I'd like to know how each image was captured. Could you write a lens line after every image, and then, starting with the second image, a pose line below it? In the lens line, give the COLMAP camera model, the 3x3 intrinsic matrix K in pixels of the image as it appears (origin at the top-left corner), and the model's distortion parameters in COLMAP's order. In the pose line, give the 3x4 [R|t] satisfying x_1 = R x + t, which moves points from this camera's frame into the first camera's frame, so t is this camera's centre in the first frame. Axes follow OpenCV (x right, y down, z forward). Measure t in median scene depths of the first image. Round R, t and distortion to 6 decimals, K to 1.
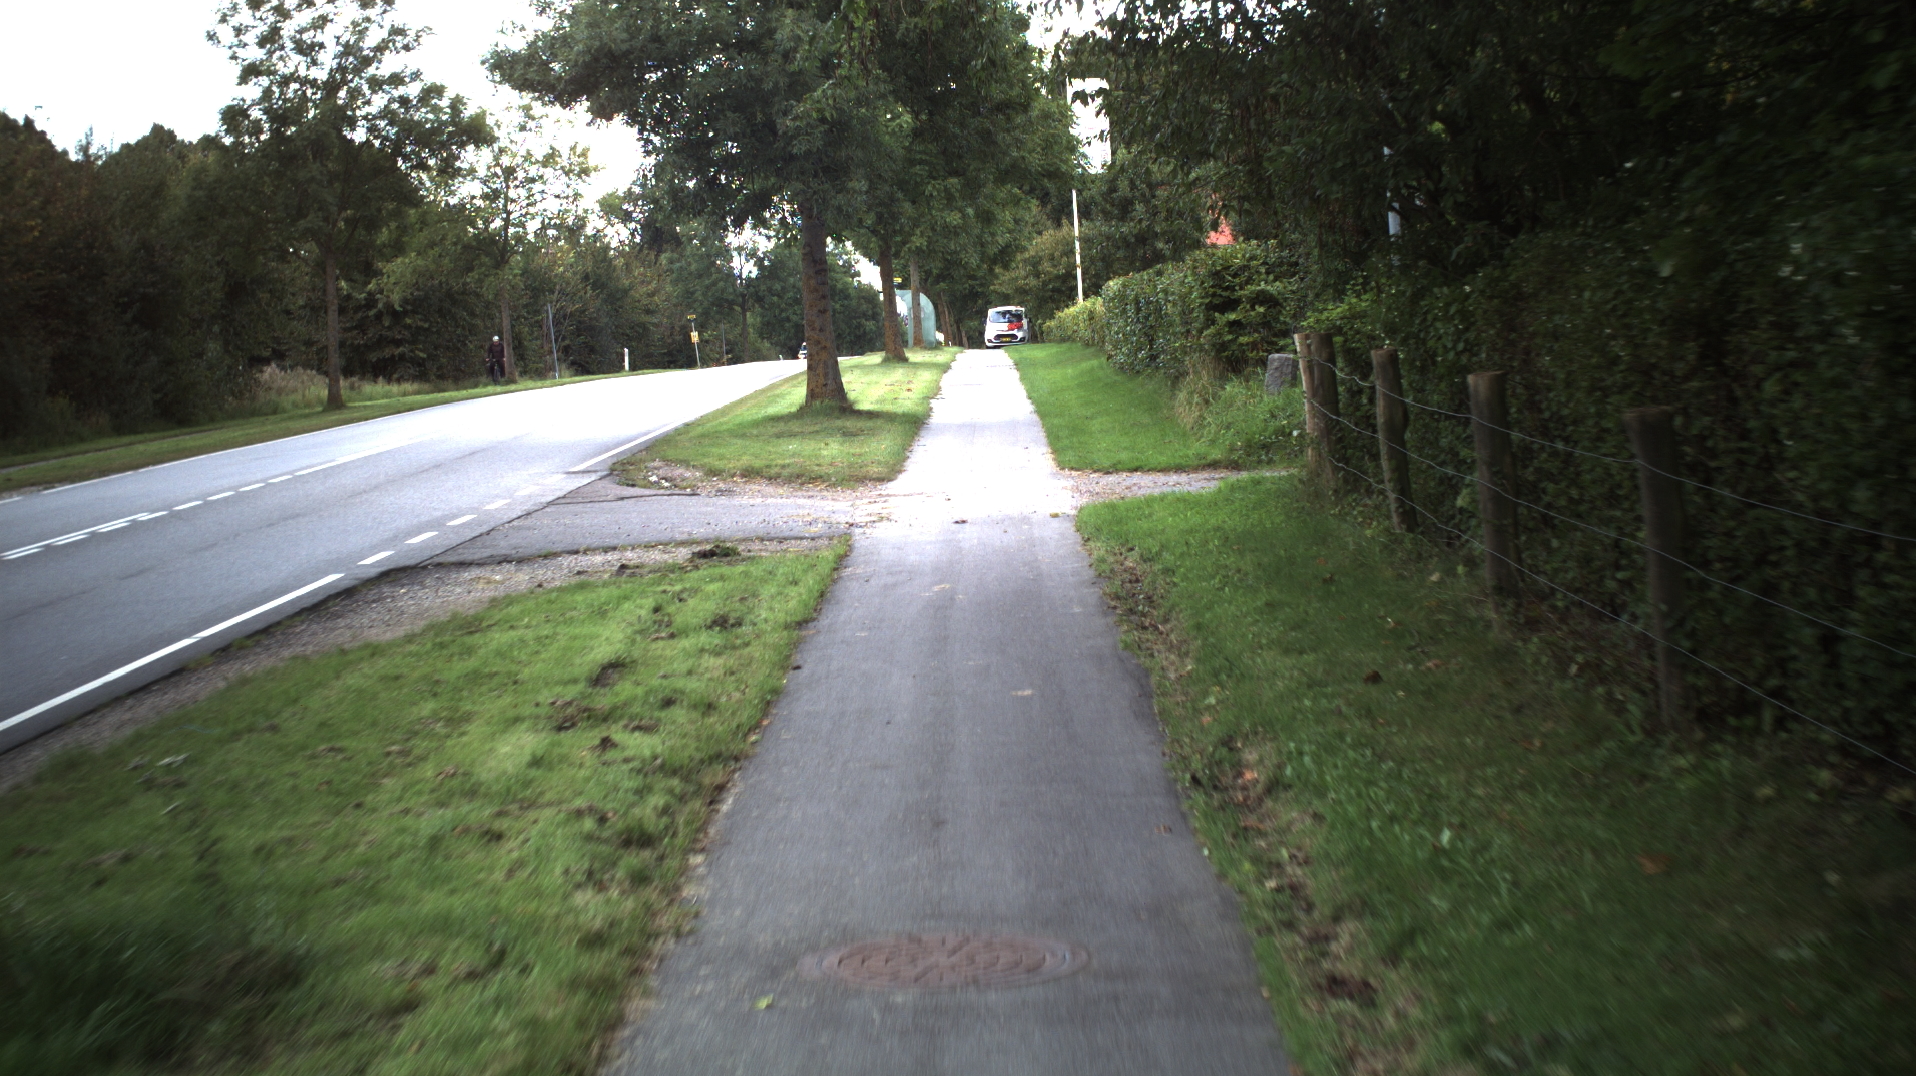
lens RADIAL K [[4226.0, 0, 967.3], [0, 4226.0, 530.9], [0, 0, 1]] dist [-0.416771, 0.000000]
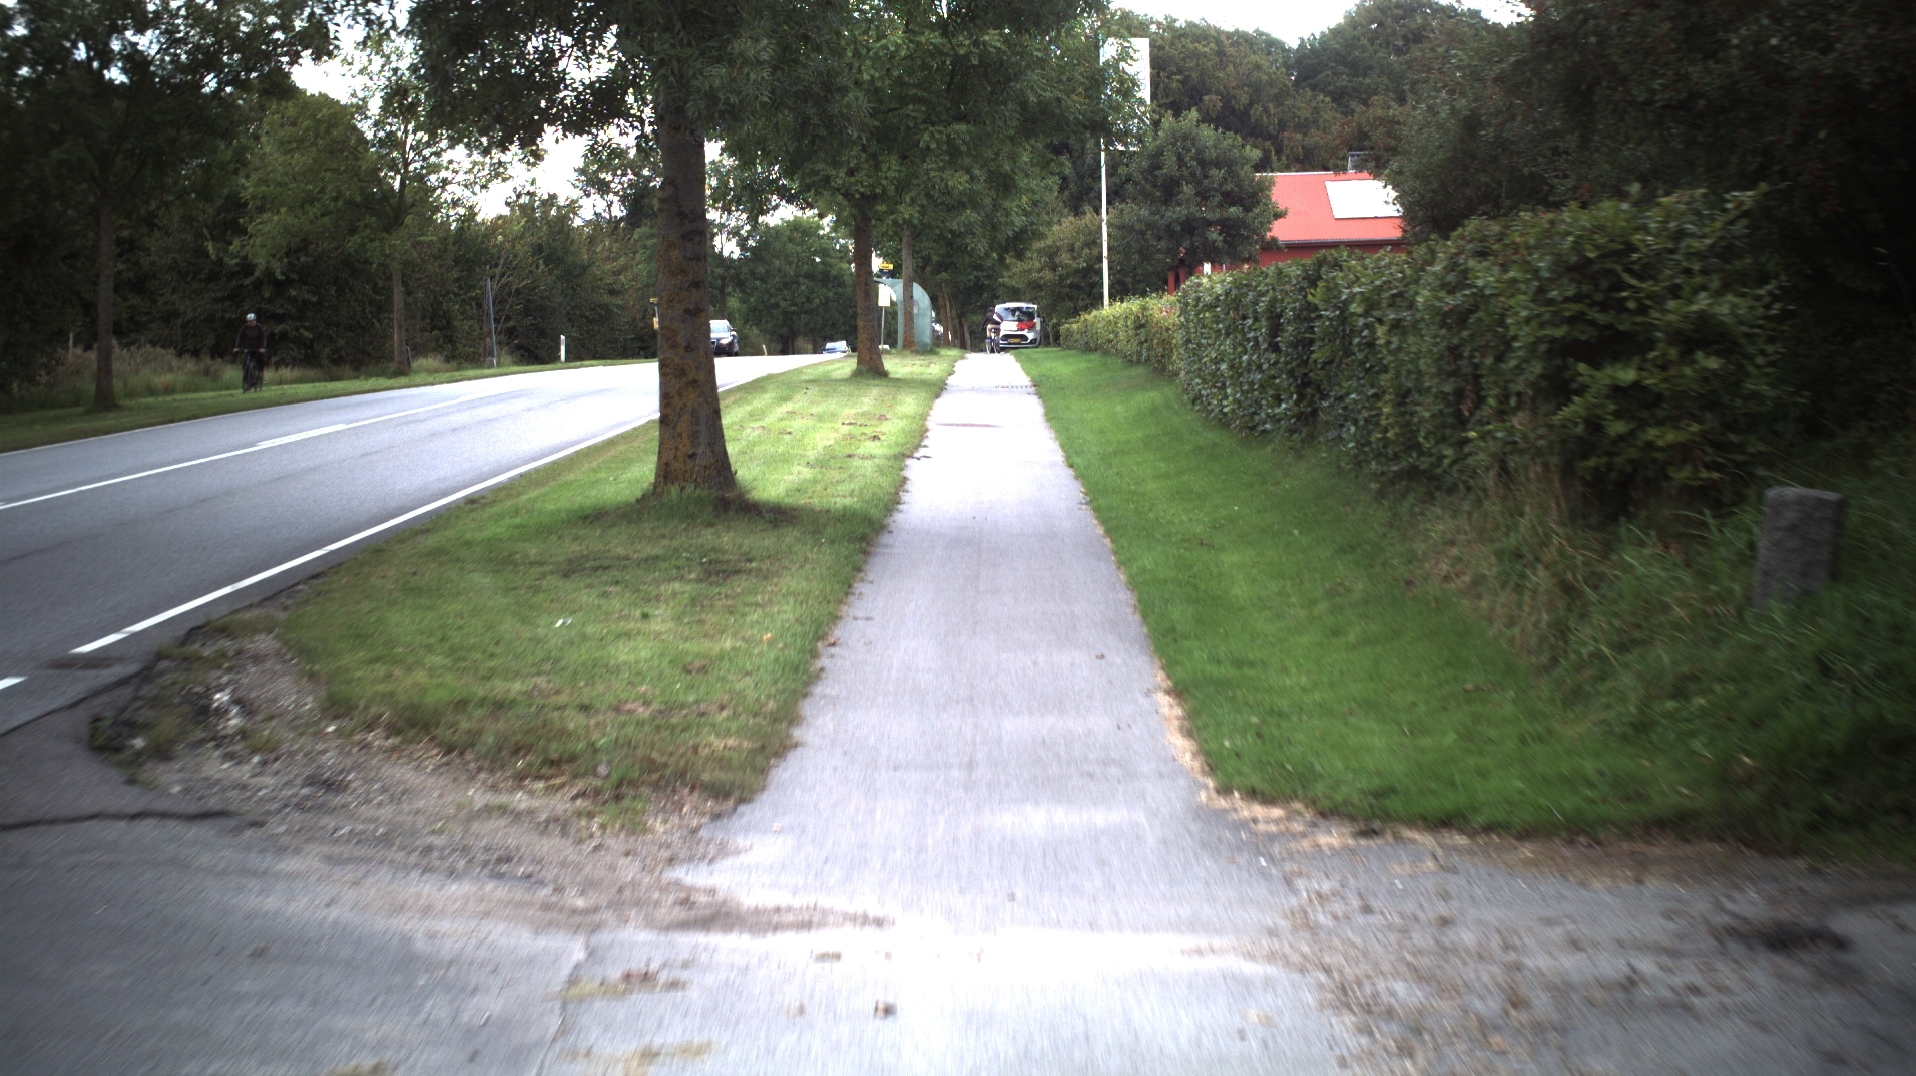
lens RADIAL K [[4229.7, 0, 962.5], [0, 4229.7, 543.3], [0, 0, 1]] dist [-0.421660, 0.000000]
pose [[0.999170, 0.040731, 0.000464, -0.000565], [-0.040733, 0.999158, 0.004826, -0.028504], [-0.000267, -0.004841, 0.999988, 0.500705]]
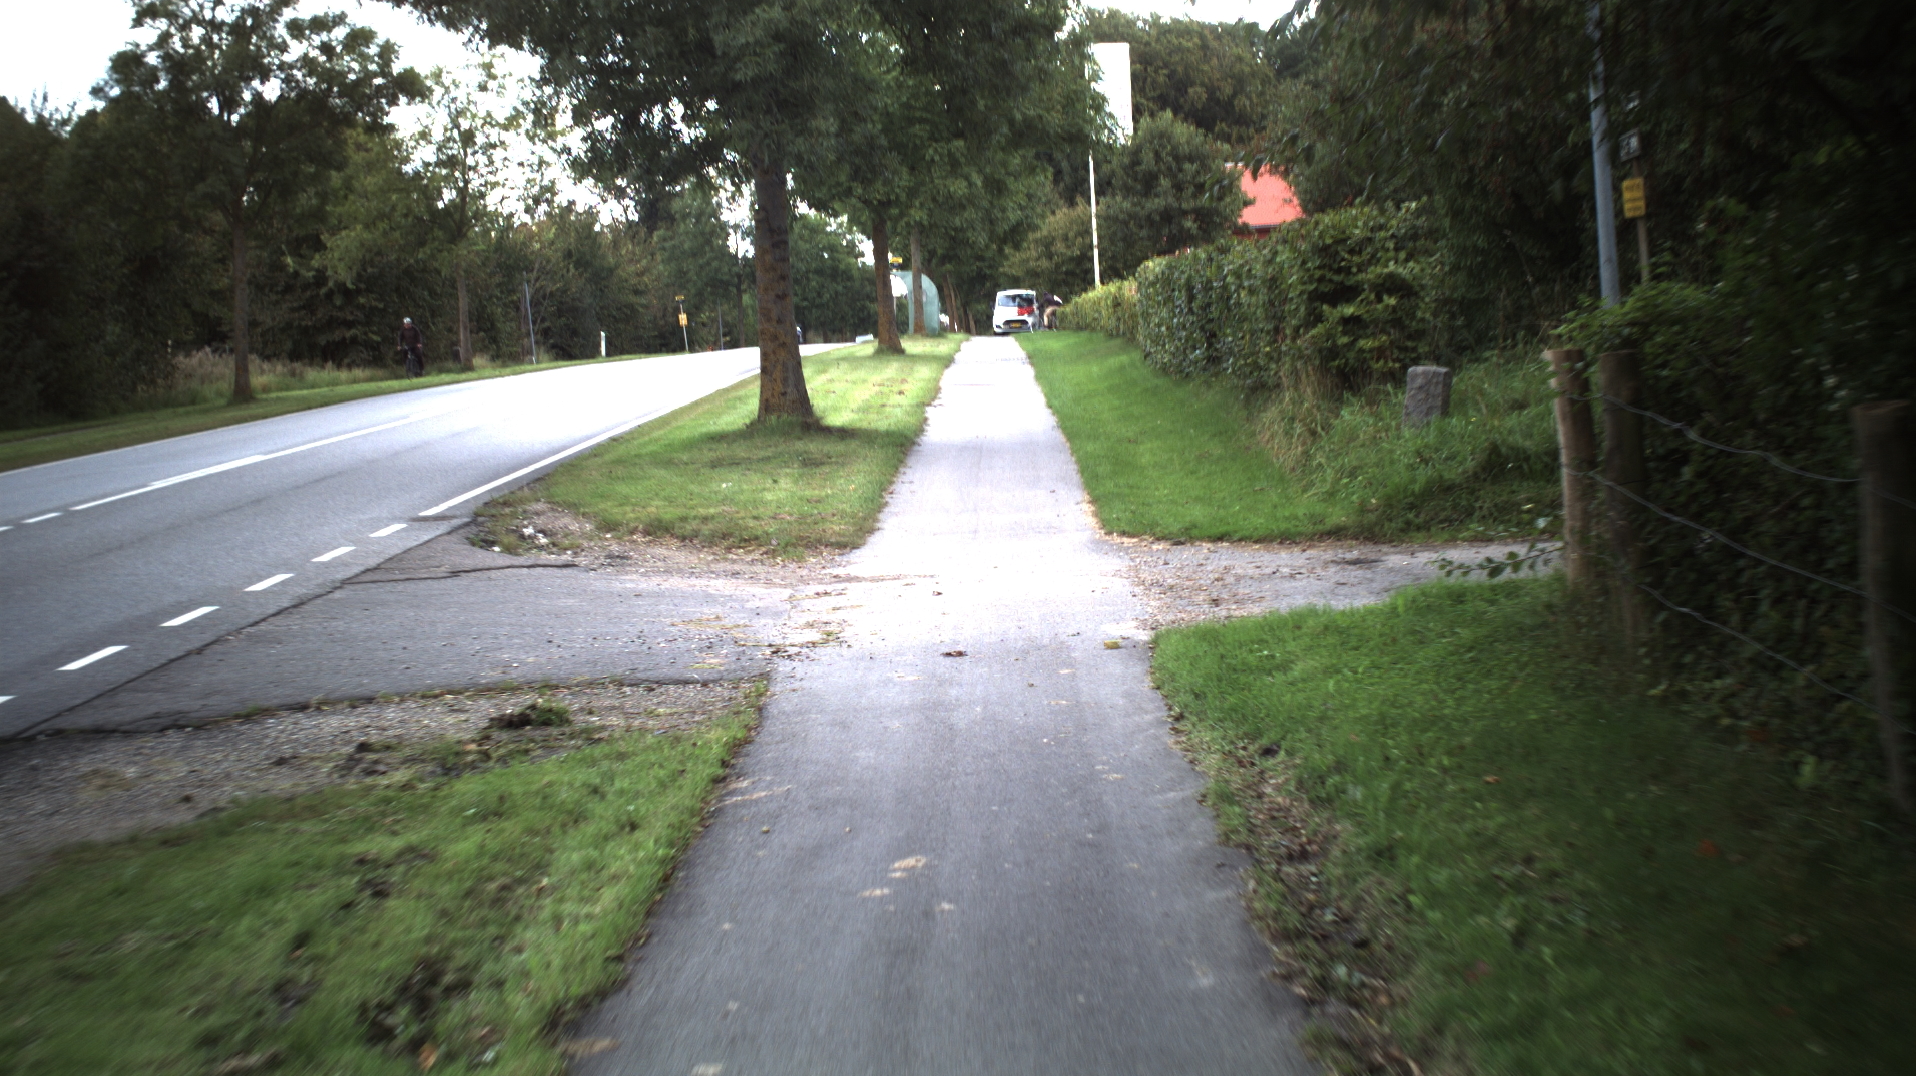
lens RADIAL K [[4226.0, 0, 959.1], [0, 4226.0, 538.0], [0, 0, 1]] dist [-0.416771, 0.000000]
pose [[0.999954, 0.008980, -0.003228, 0.000477], [-0.008961, 0.999943, 0.005877, -0.013839], [0.003281, -0.005848, 0.999978, 0.251060]]
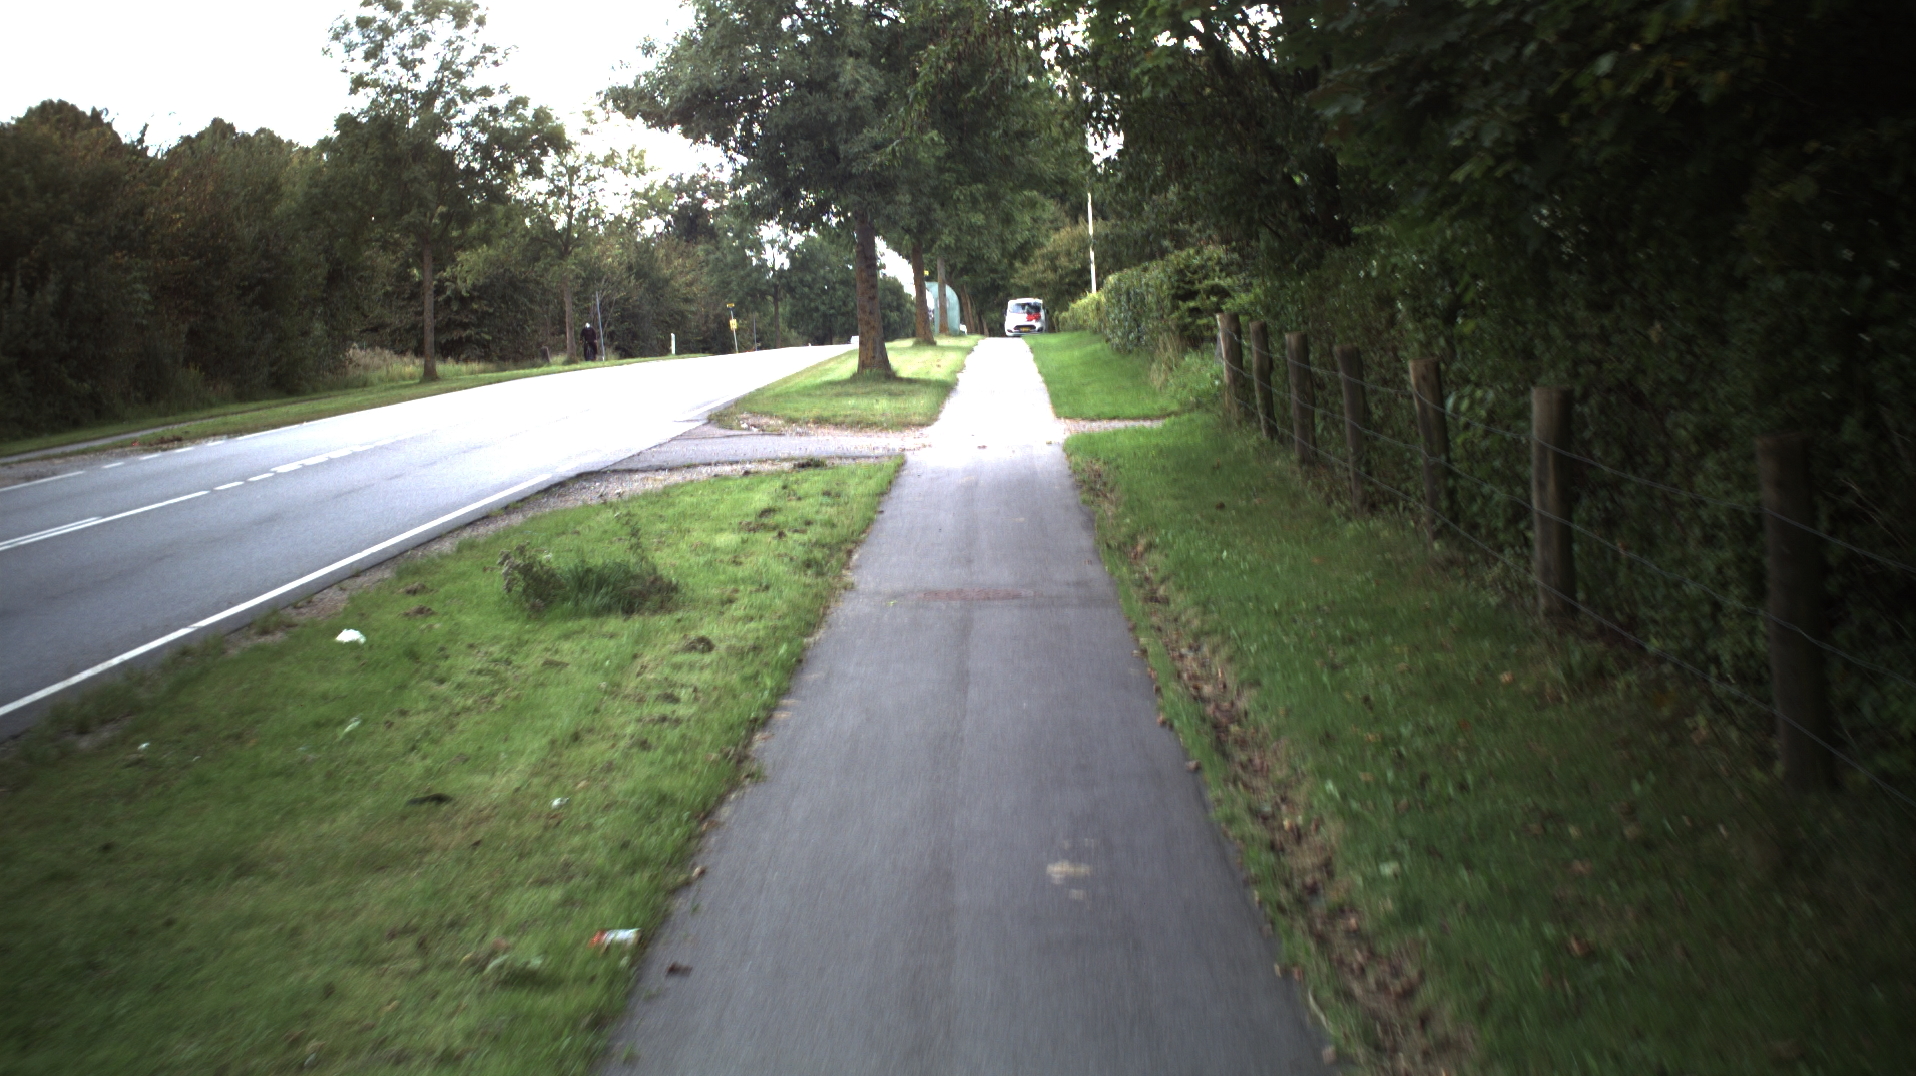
lens RADIAL K [[4223.7, 0, 950.2], [0, 4223.7, 545.9], [0, 0, 1]] dist [-0.388093, 0.000000]
pose [[0.999914, 0.009851, -0.008636, 0.000152], [-0.009805, 0.999938, 0.005295, 0.014671], [0.008687, -0.005210, 0.999949, -0.251313]]
